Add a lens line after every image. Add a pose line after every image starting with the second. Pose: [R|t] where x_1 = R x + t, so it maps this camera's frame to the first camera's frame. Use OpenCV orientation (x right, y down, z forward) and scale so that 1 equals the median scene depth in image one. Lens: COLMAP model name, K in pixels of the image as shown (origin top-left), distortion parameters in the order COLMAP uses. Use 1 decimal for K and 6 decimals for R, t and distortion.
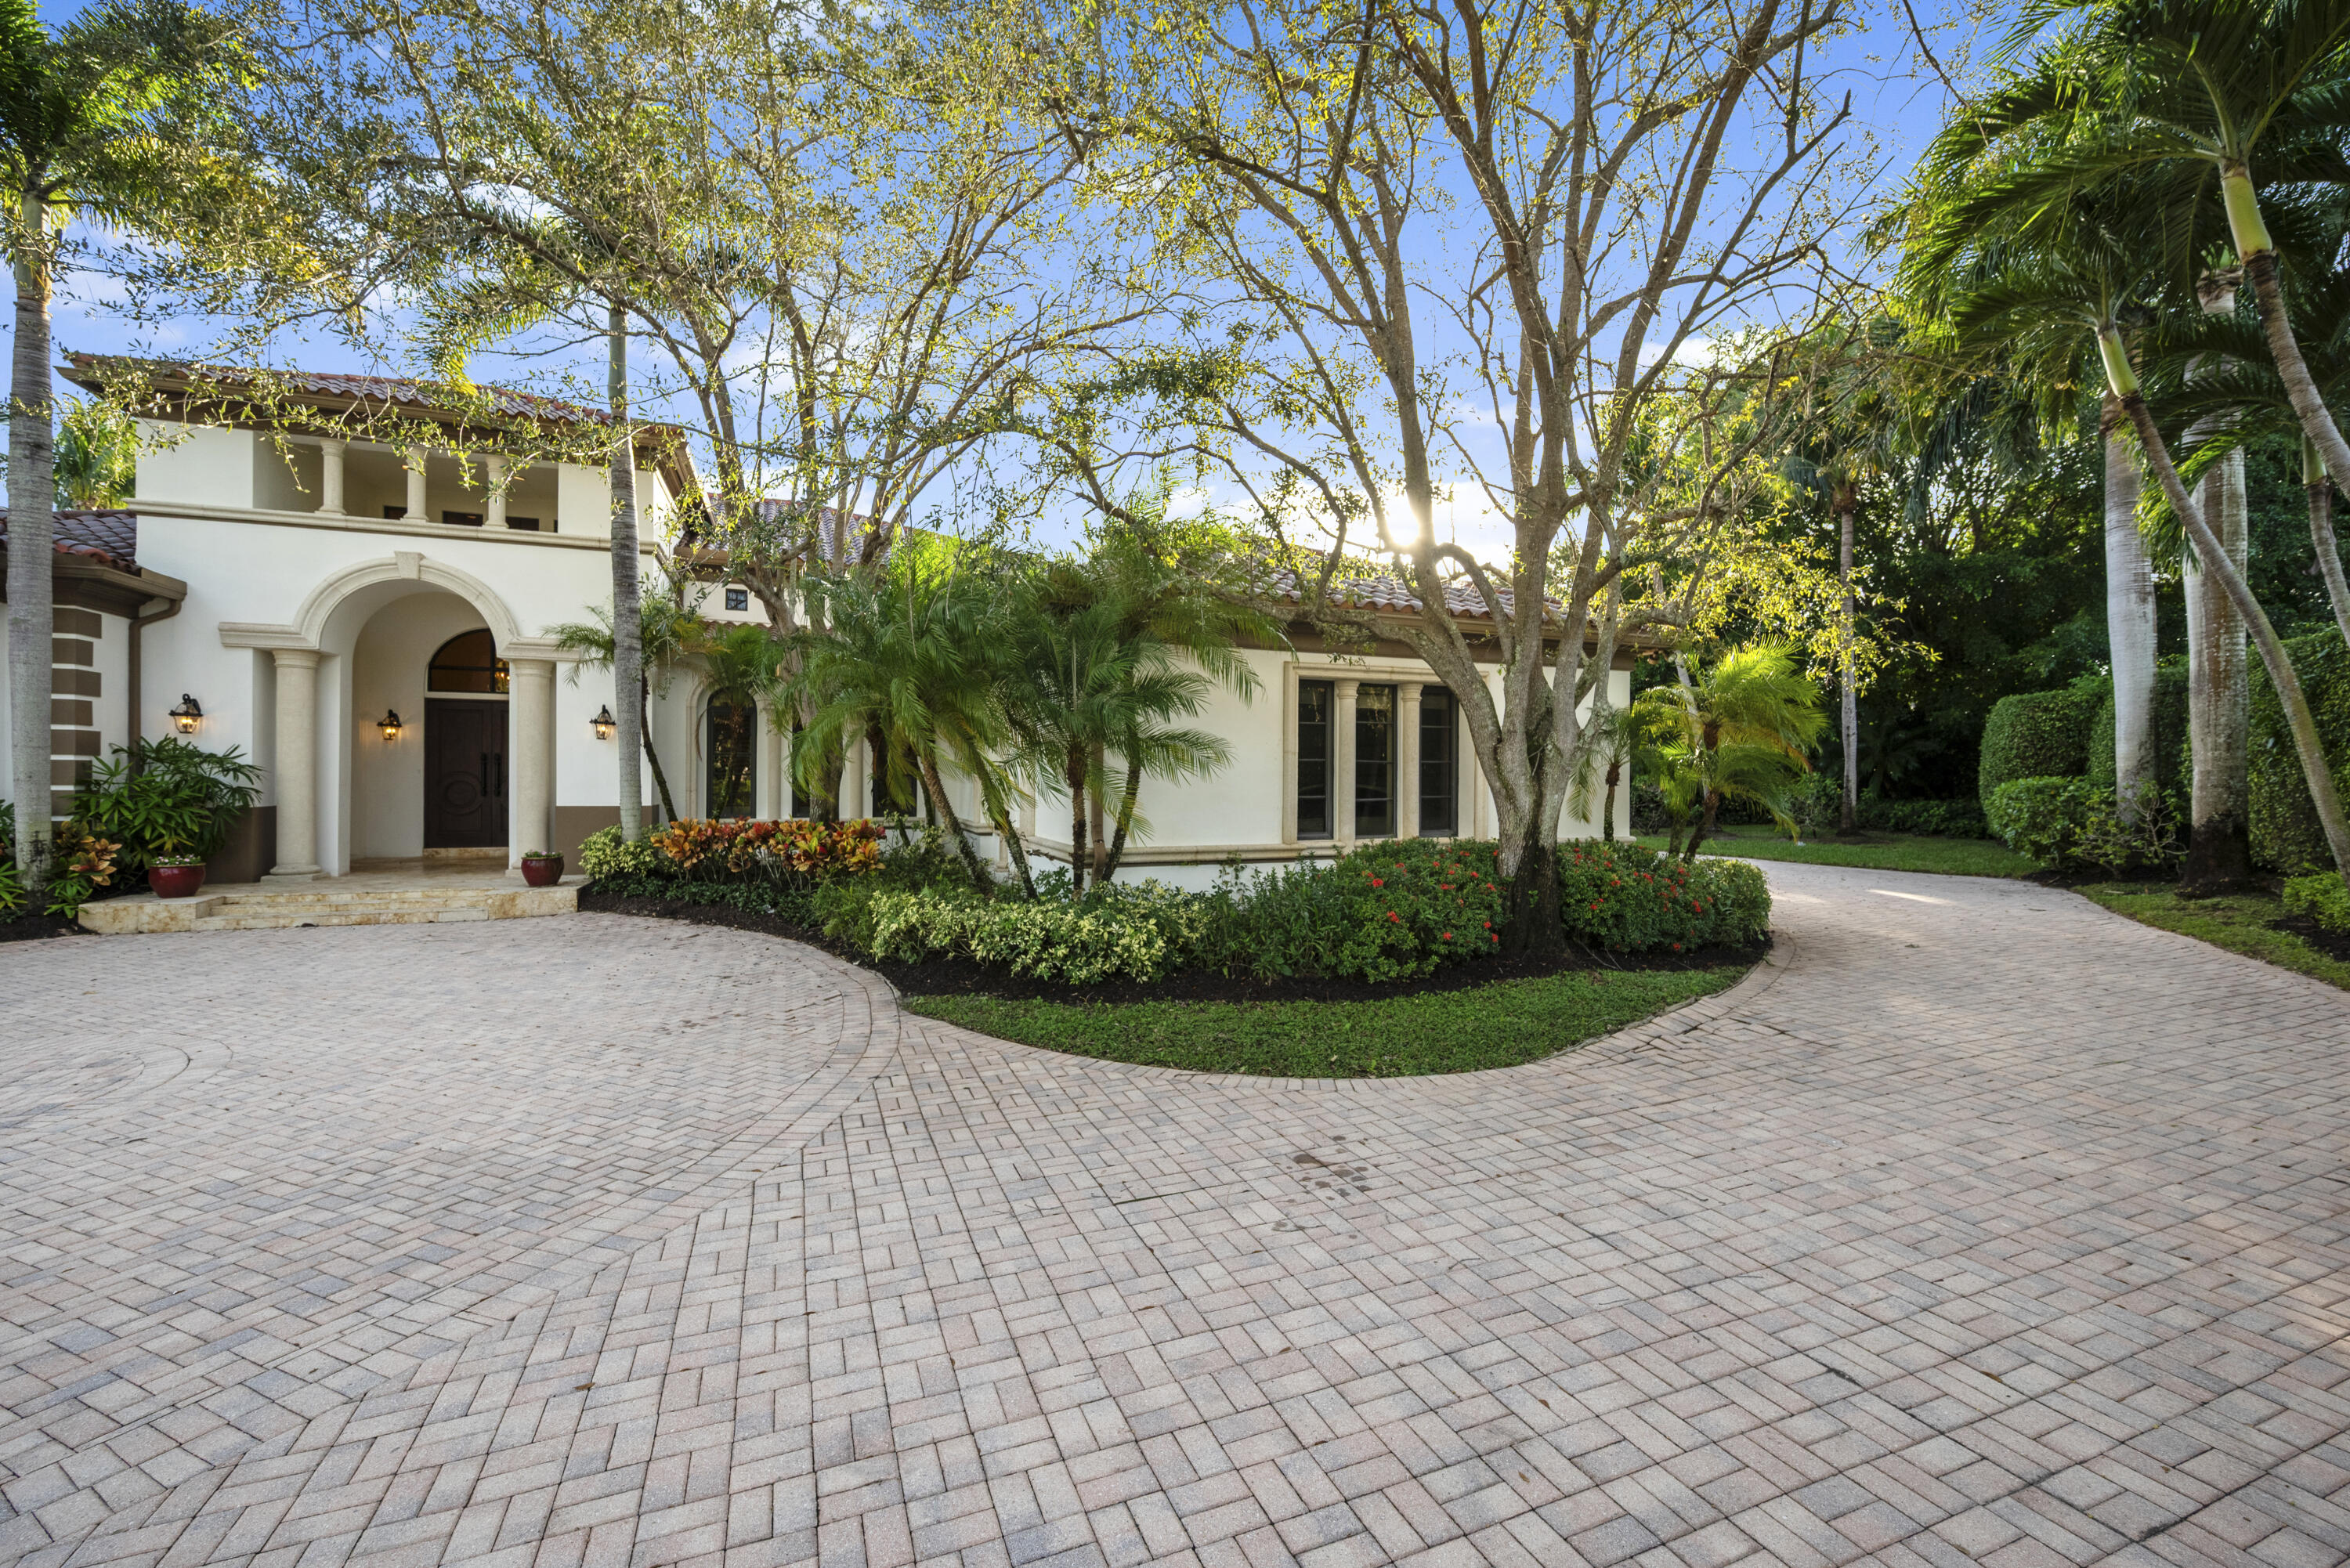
lens RADIAL K [[992.3, 0, 1185.5], [0, 992.3, 784.0], [0, 0, 1]] dist [0.000237, 0.000112]
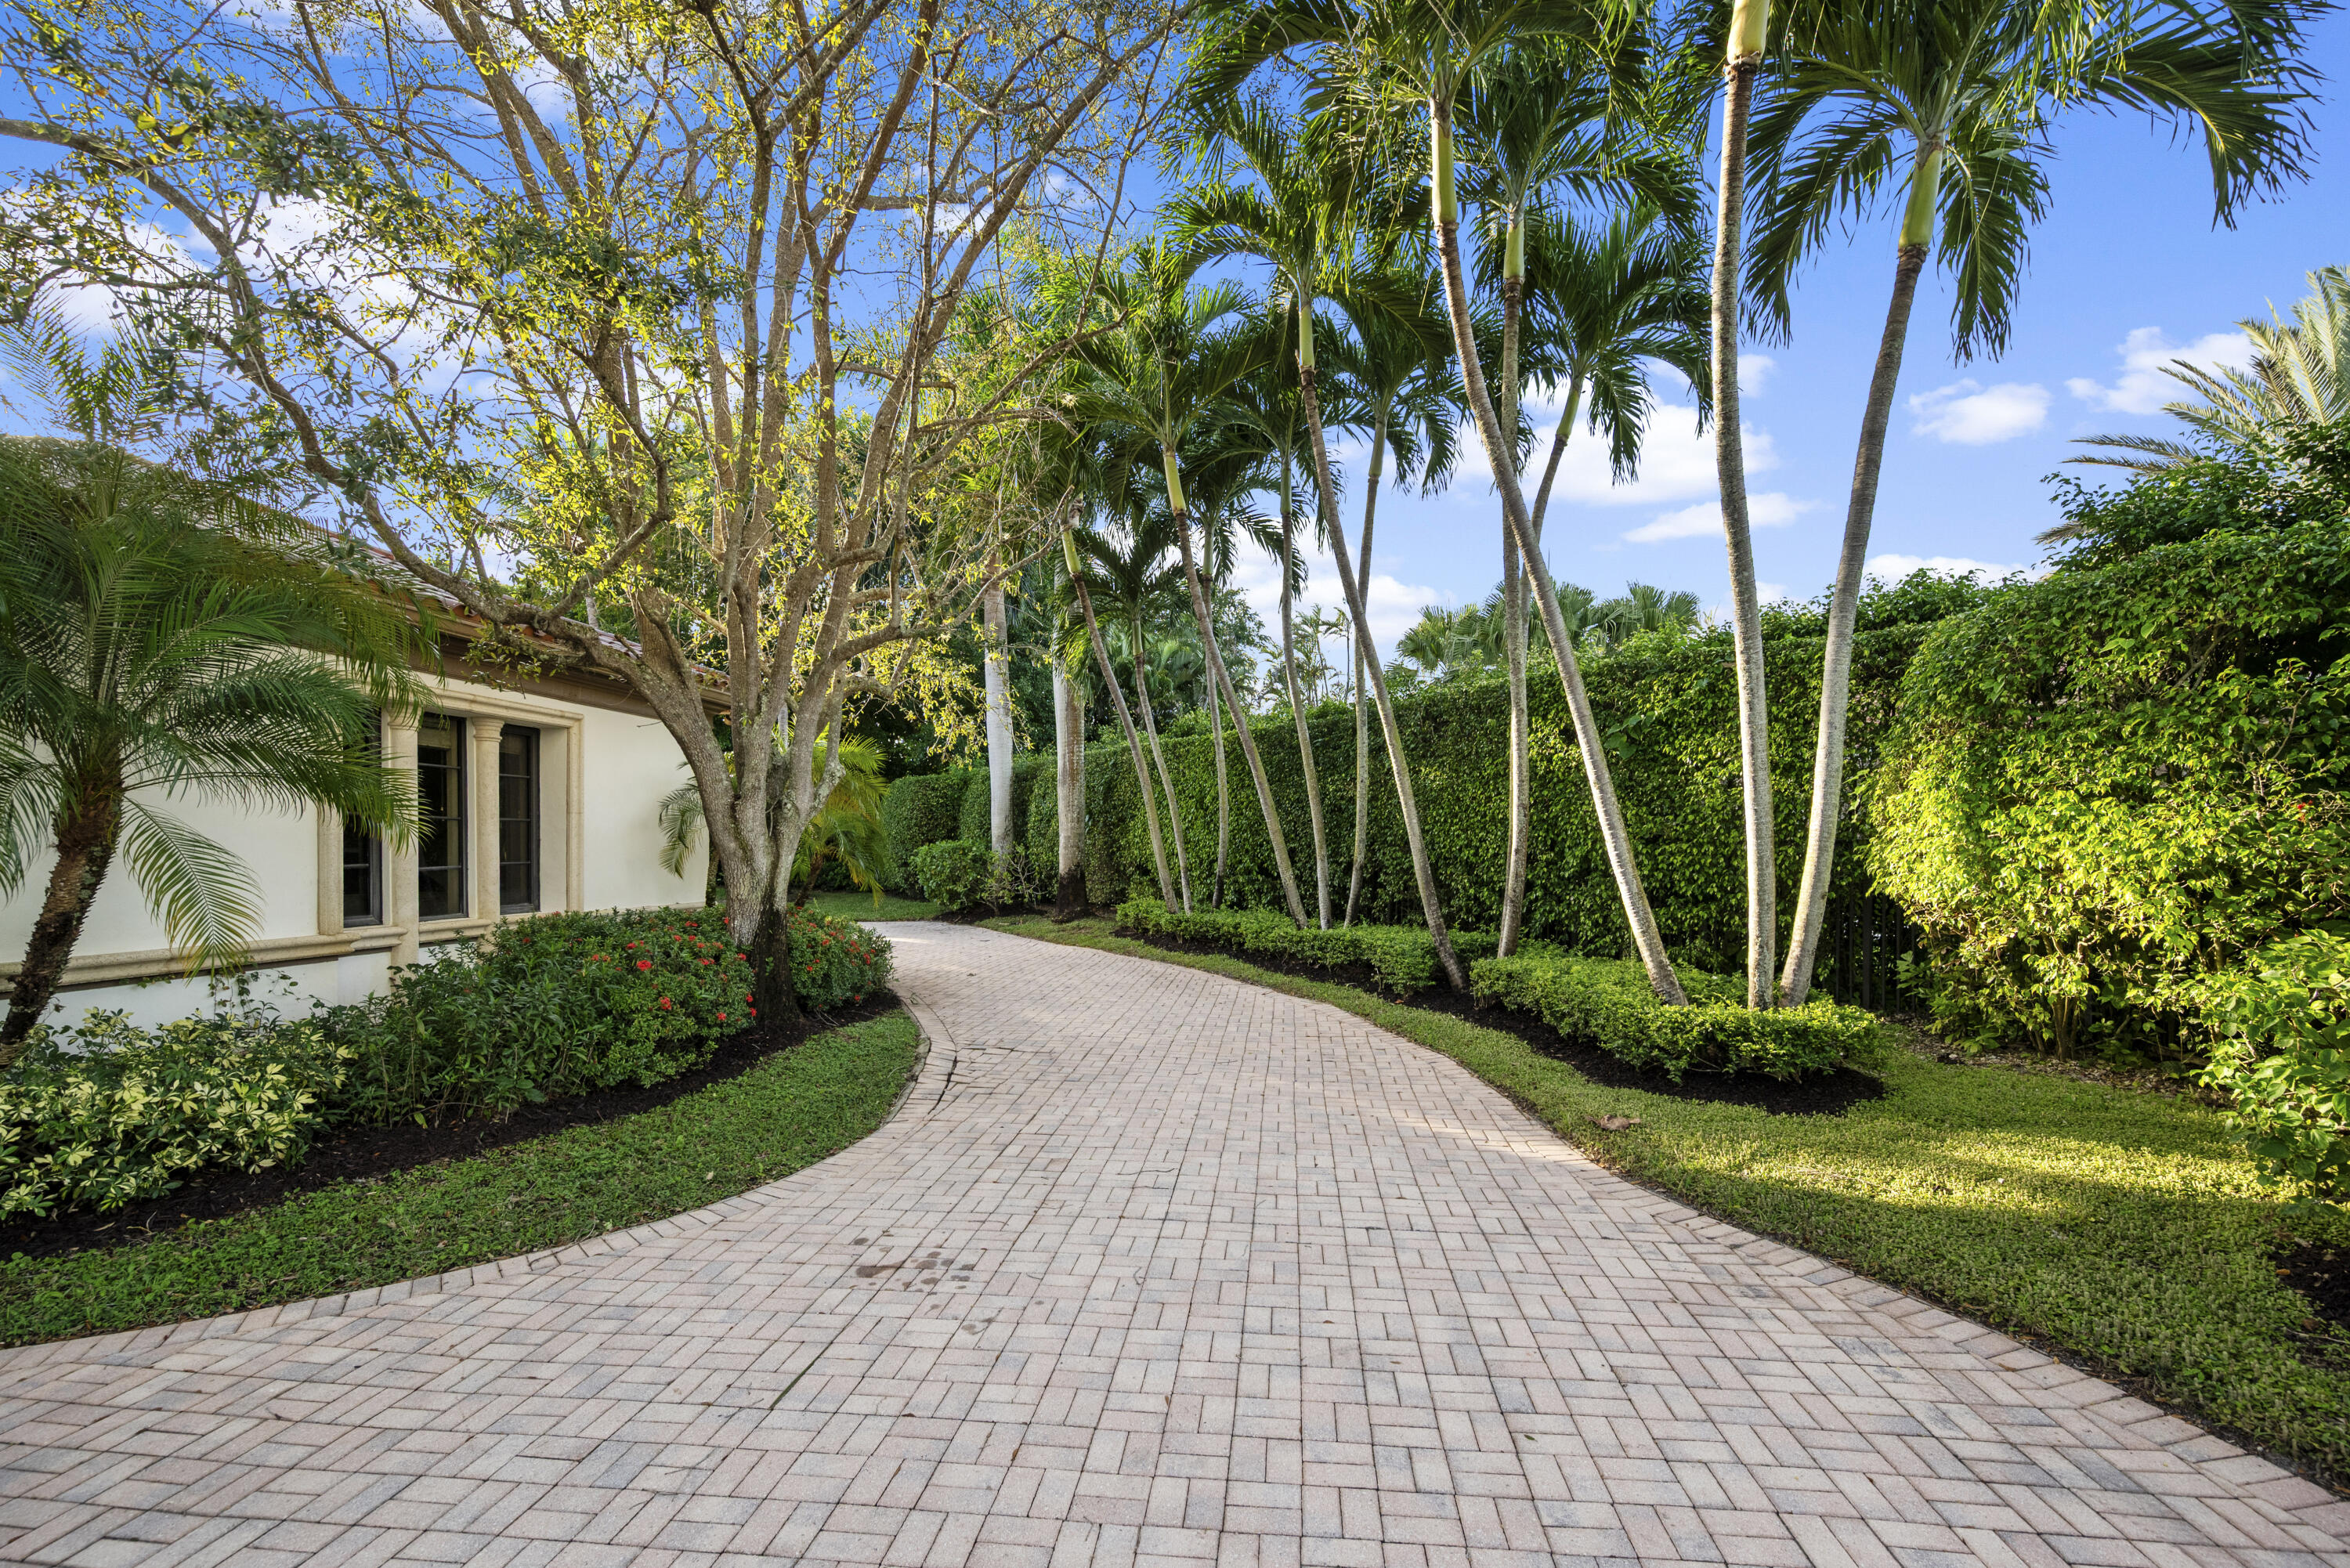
lens RADIAL K [[1013.7, 0, 1175.1], [0, 1013.7, 860.9], [0, 0, 1]] dist [-0.000232, -0.000006]
pose [[0.469558, -0.016128, 0.882754, -0.423727], [0.006149, 0.999869, 0.014997, 0.004408], [-0.882880, -0.001614, 0.469595, 0.272764]]
